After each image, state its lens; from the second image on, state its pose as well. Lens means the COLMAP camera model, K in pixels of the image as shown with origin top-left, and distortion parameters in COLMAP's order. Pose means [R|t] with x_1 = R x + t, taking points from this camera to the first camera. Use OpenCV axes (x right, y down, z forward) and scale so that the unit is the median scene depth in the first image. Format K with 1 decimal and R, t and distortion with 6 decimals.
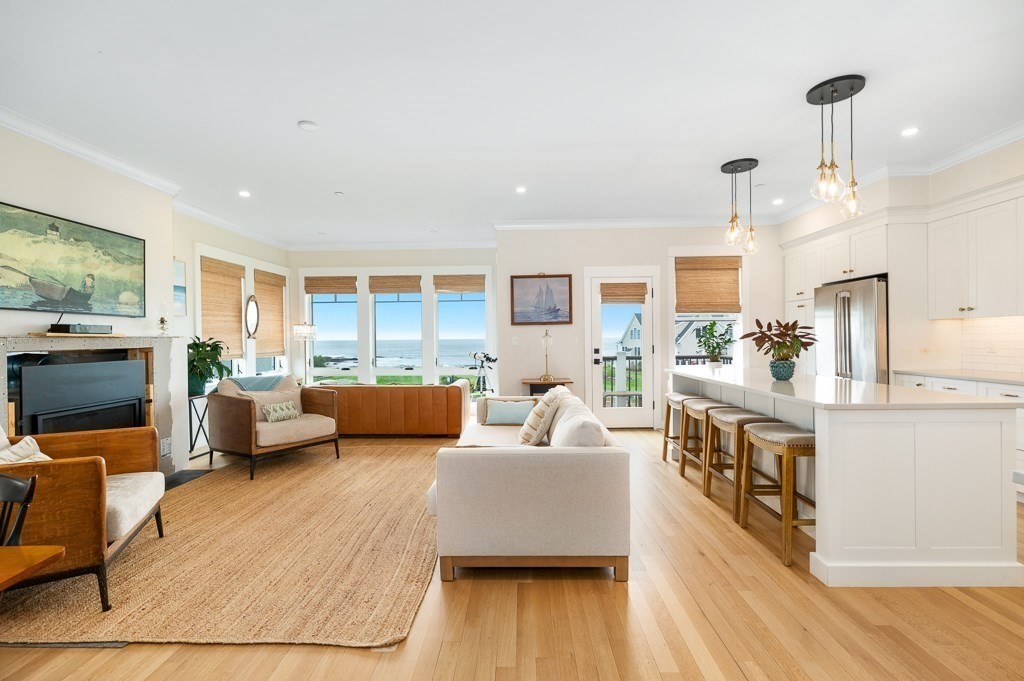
lens RADIAL K [[447.6, 0, 516.3], [0, 447.6, 332.4], [0, 0, 1]] dist [-0.000629, -0.000376]
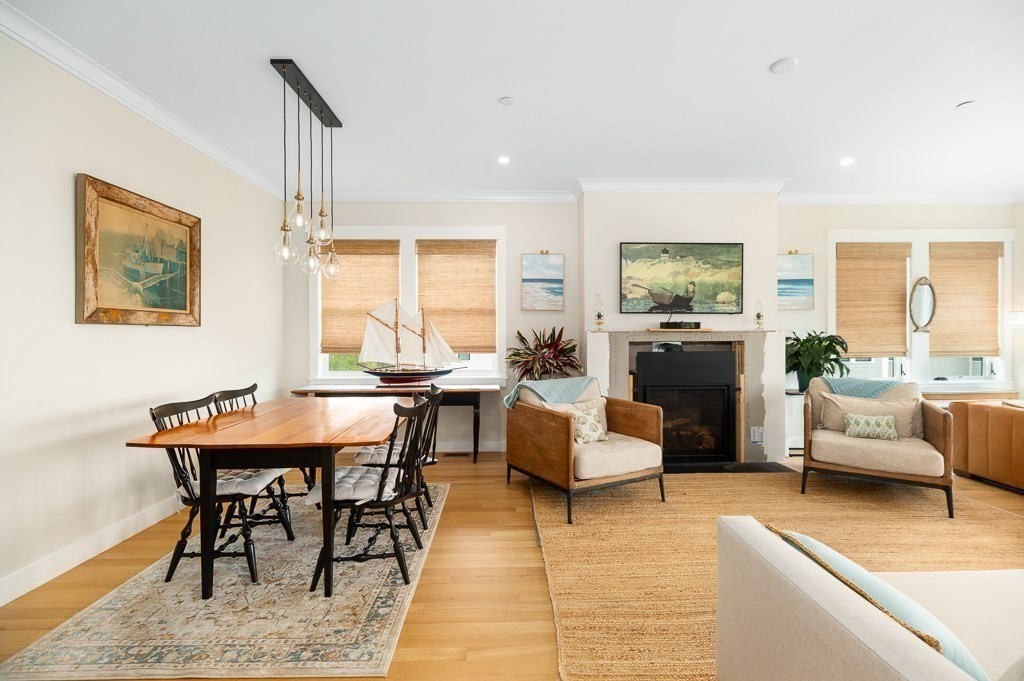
lens RADIAL K [[447.6, 0, 514.5], [0, 447.6, 334.1], [0, 0, 1]] dist [-0.000629, -0.000376]
pose [[0.041611, 0.008284, -0.999100, 0.253981], [0.014763, 0.999851, 0.008905, -0.000844], [0.999025, -0.015120, 0.041483, 0.388414]]
